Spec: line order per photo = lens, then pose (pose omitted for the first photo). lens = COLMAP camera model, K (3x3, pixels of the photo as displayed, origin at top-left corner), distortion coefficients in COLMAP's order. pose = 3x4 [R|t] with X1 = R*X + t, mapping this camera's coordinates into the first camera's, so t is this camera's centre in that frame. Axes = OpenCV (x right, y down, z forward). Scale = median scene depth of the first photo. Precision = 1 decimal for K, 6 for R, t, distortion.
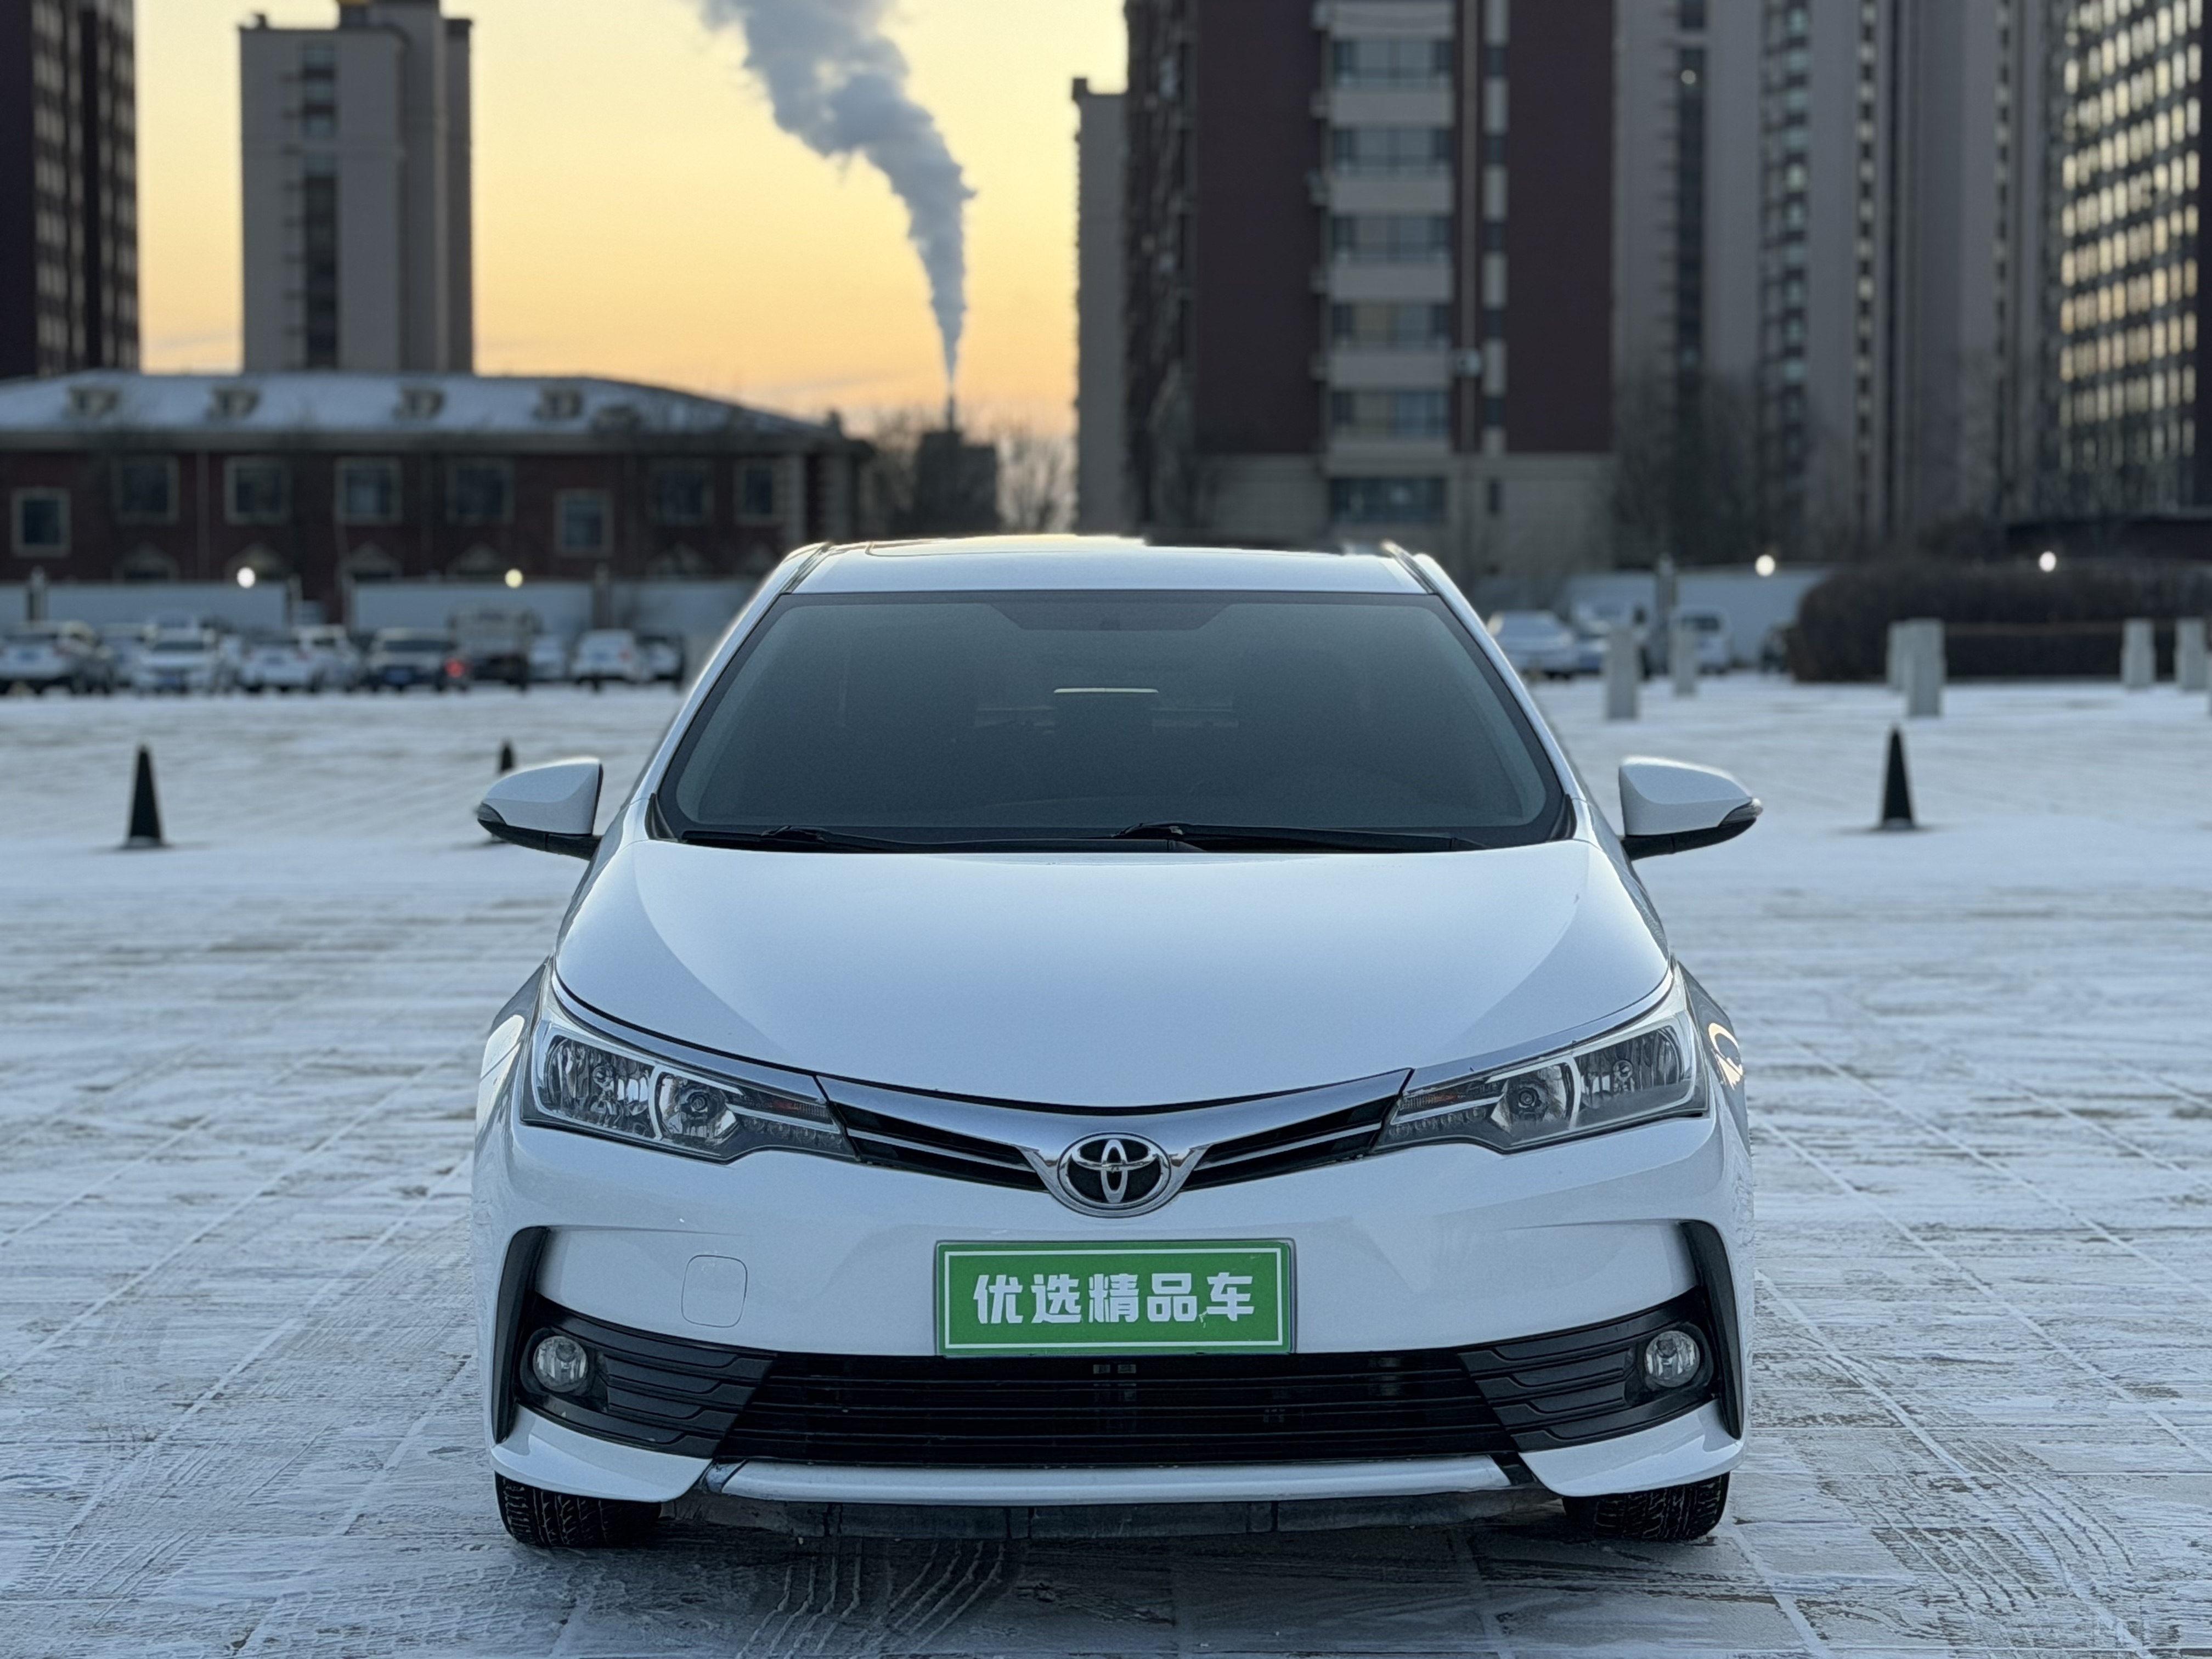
lens RADIAL K [[4867.8, 0, 1106.0], [0, 4867.8, 829.5], [0, 0, 1]] dist [0.114454, 0.310235]
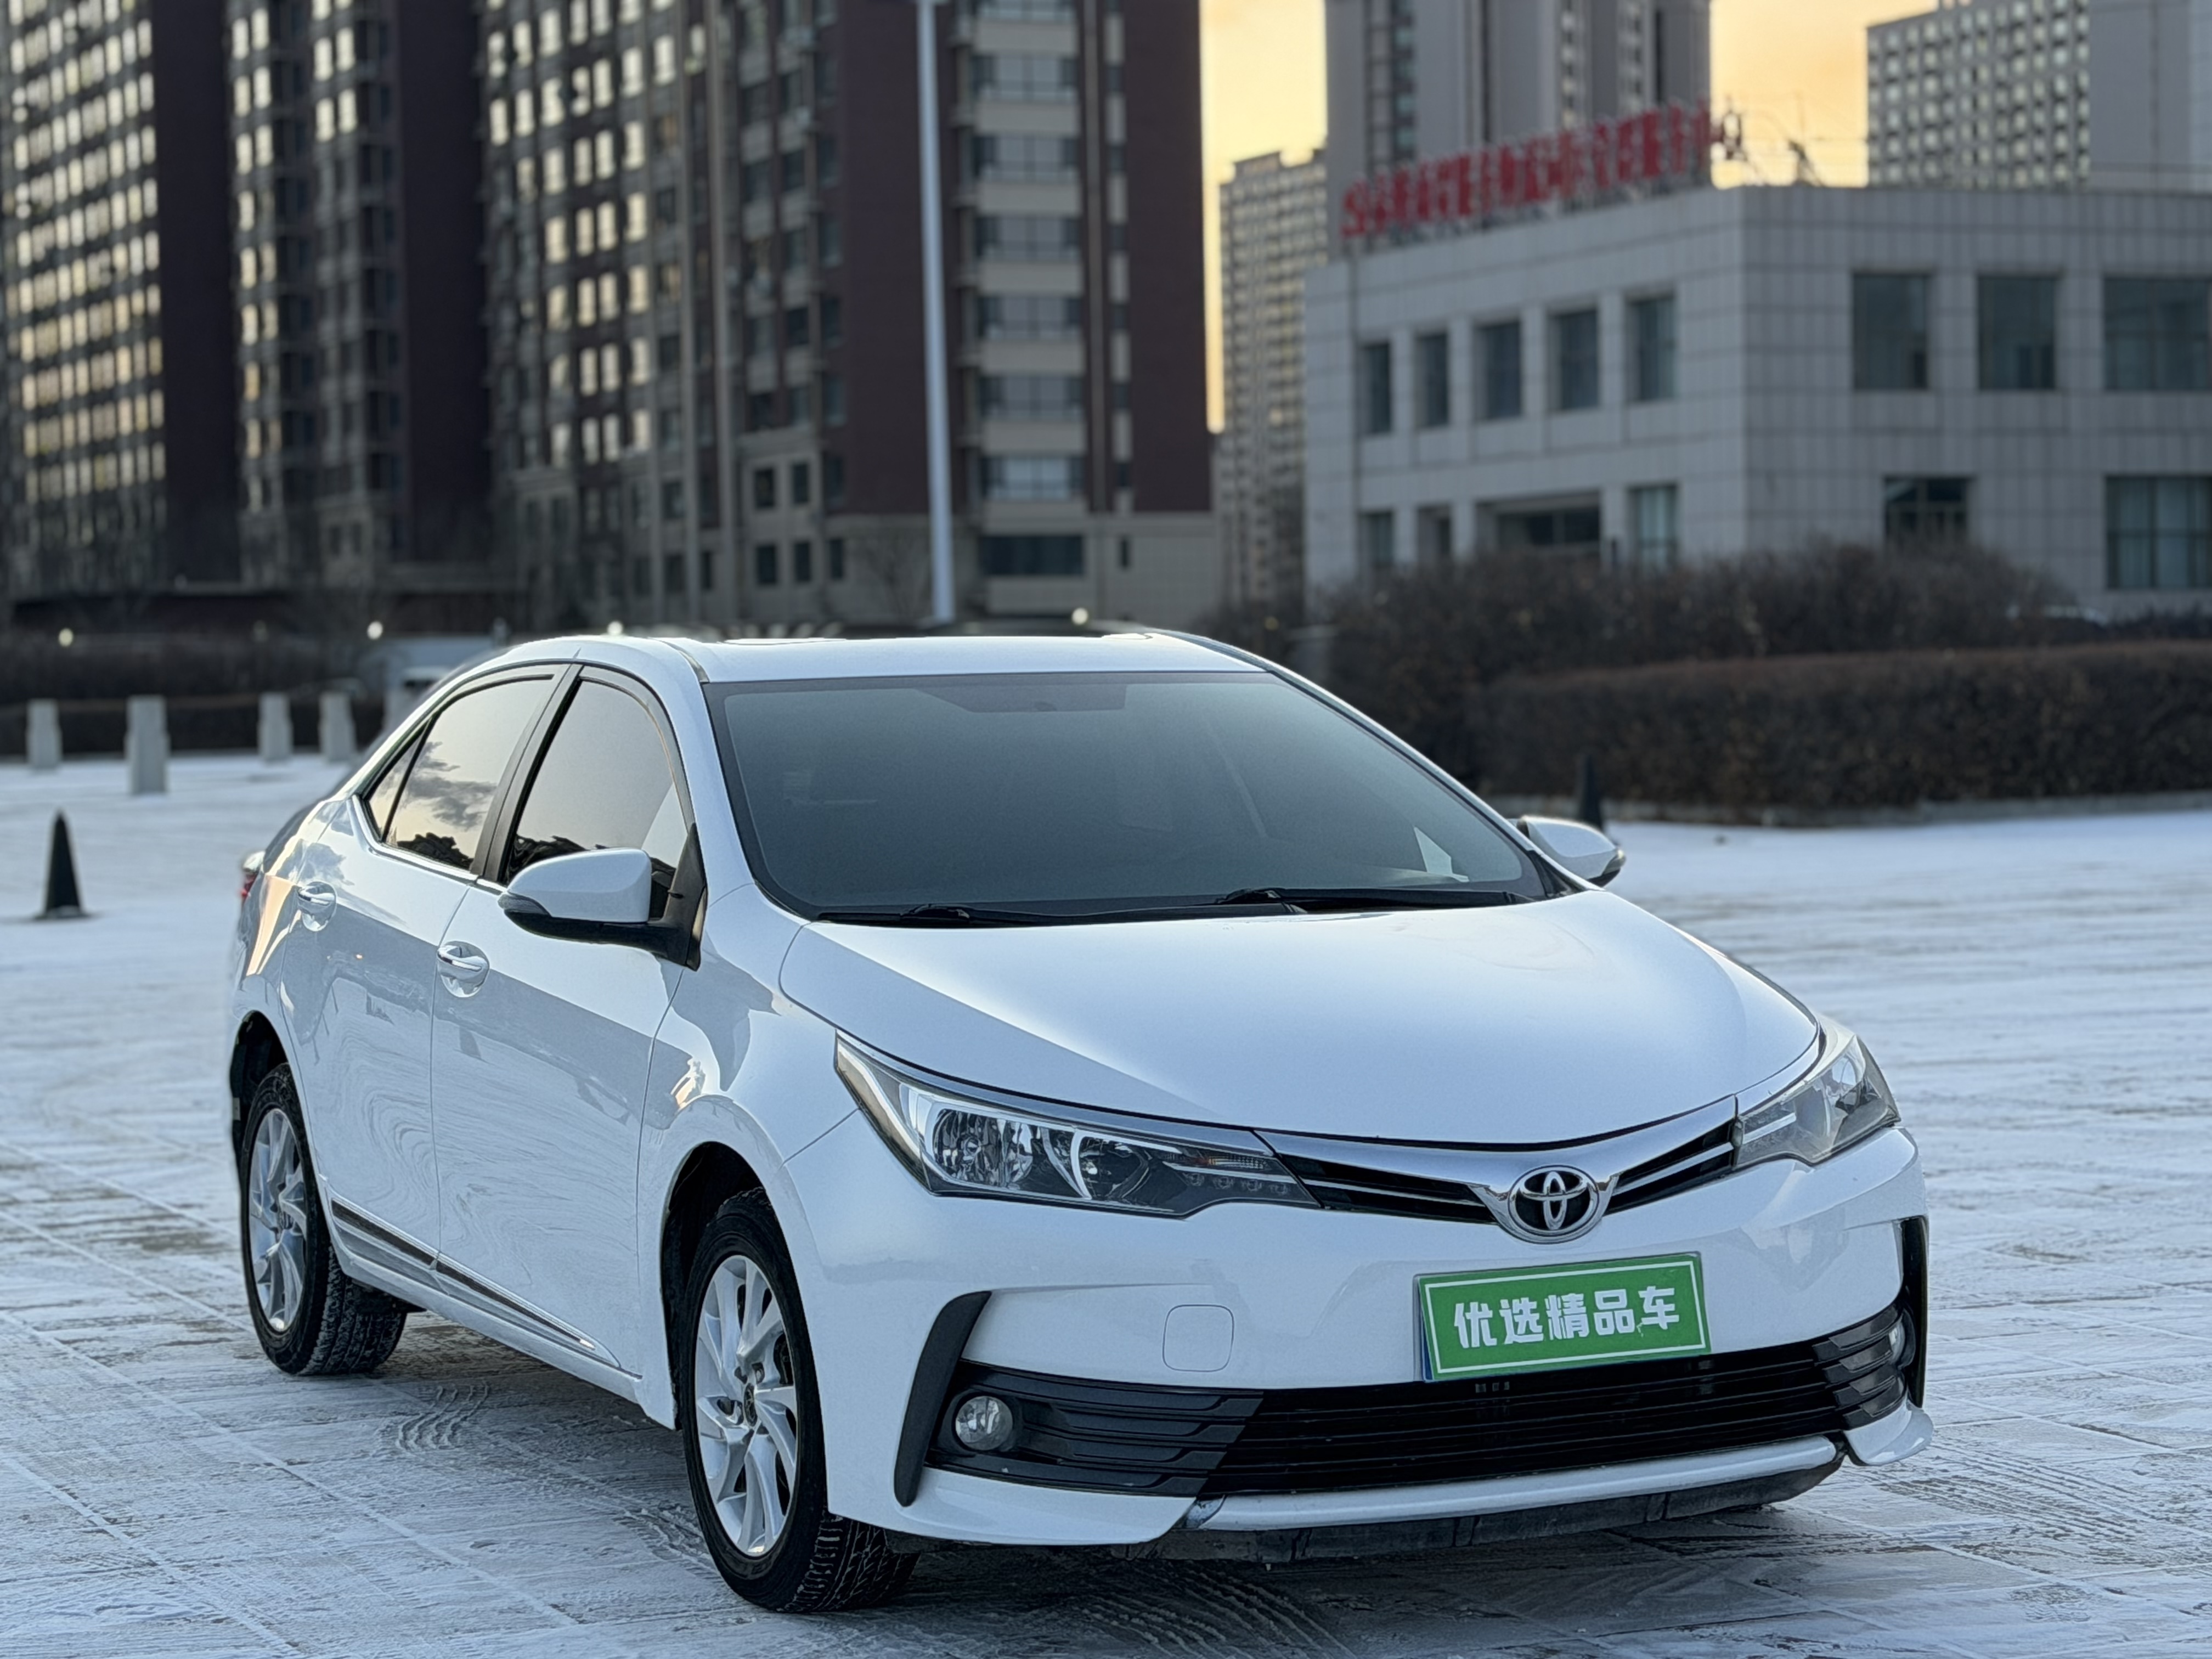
lens RADIAL K [[4867.8, 0, 1106.0], [0, 4867.8, 829.5], [0, 0, 1]] dist [0.114454, 0.310235]
pose [[0.910652, -0.030253, 0.412065, -0.533236], [0.036532, 0.999305, -0.007368, -0.008804], [-0.411556, 0.021763, 0.911125, 0.039908]]
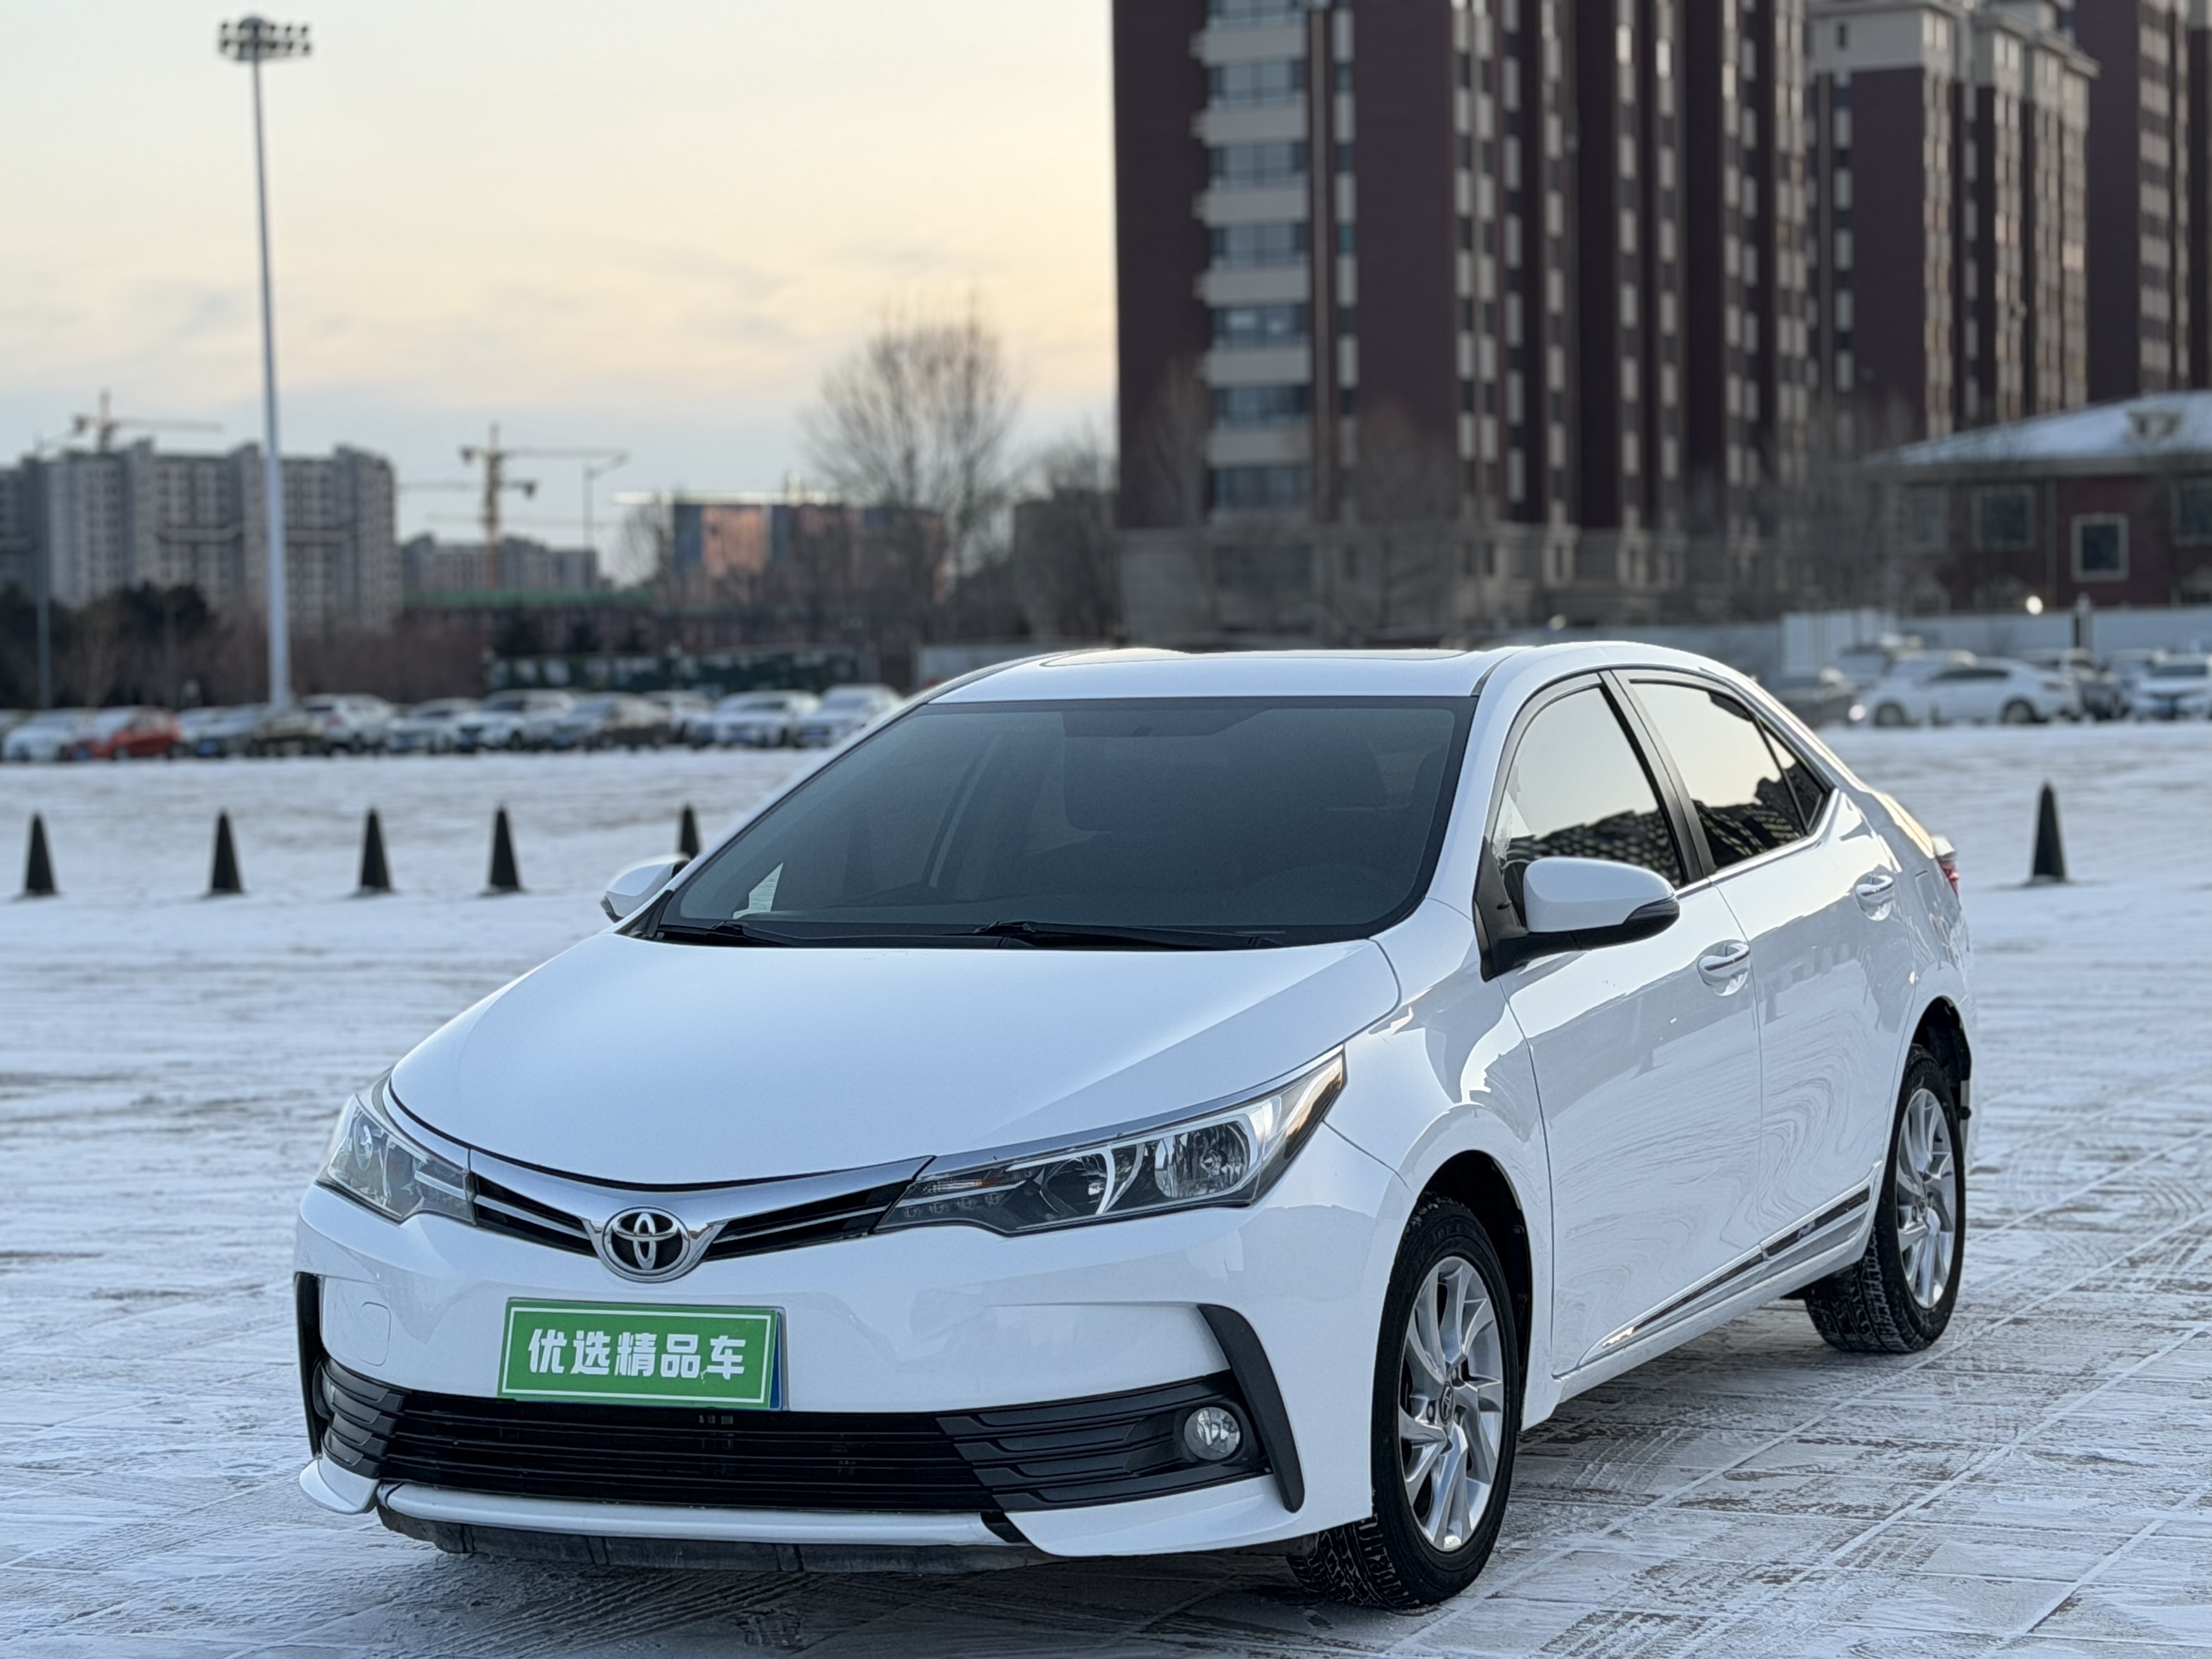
lens RADIAL K [[4776.3, 0, 1105.6], [0, 4776.3, 1050.3], [0, 0, 1]] dist [0.394050, 0.144046]
pose [[0.900884, 0.018268, -0.433675, 0.567172], [-0.000746, 0.999178, 0.040539, -0.018199], [0.434059, -0.036198, 0.900157, 0.055090]]
